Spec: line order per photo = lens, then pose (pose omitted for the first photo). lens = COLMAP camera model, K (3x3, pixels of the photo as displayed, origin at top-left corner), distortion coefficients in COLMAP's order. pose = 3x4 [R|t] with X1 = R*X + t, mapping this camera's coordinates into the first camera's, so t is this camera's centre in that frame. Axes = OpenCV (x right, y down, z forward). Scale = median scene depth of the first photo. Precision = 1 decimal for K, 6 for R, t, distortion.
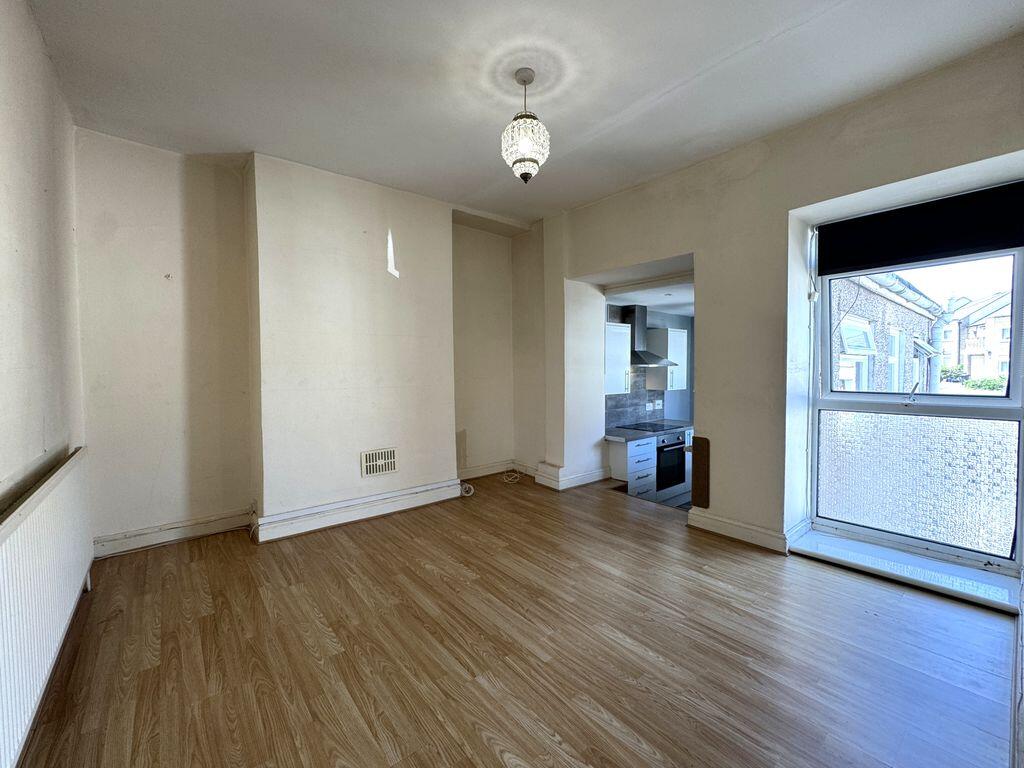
lens RADIAL K [[422.9, 0, 512.0], [0, 422.9, 384.0], [0, 0, 1]] dist [-0.001525, 0.000052]
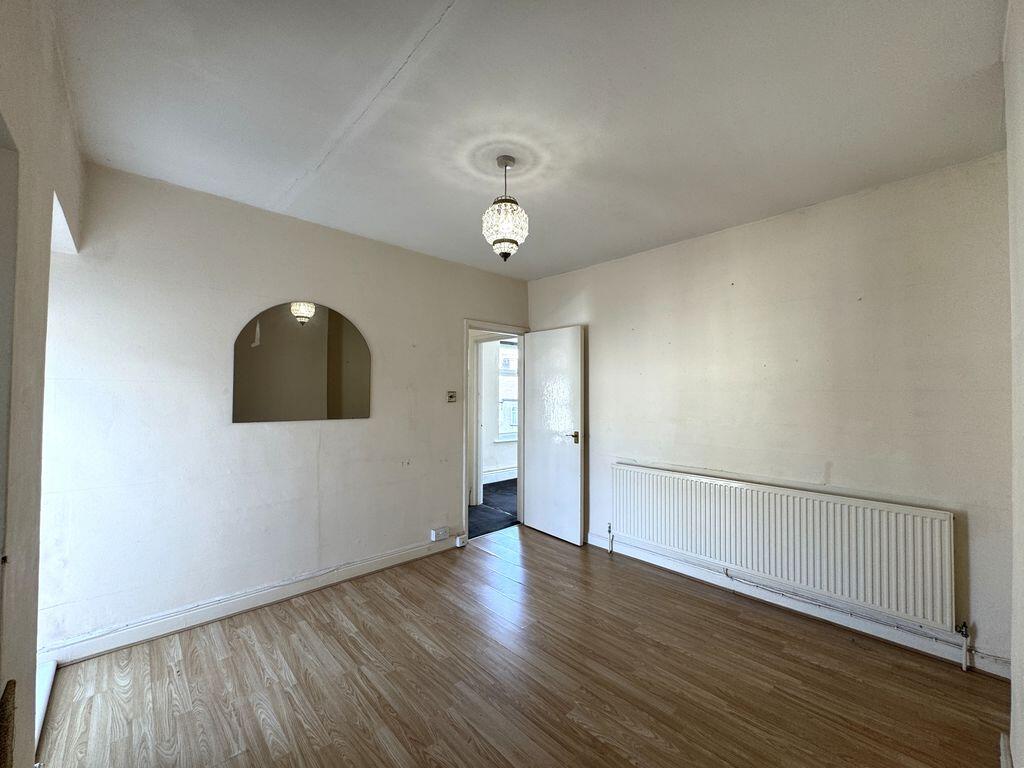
lens RADIAL K [[422.9, 0, 512.0], [0, 422.9, 384.0], [0, 0, 1]] dist [-0.001525, 0.000052]
pose [[-0.998428, 0.003577, -0.055940, 0.062120], [0.002568, 0.999833, 0.018100, -0.157560], [0.055995, 0.017927, -0.998270, 1.679382]]
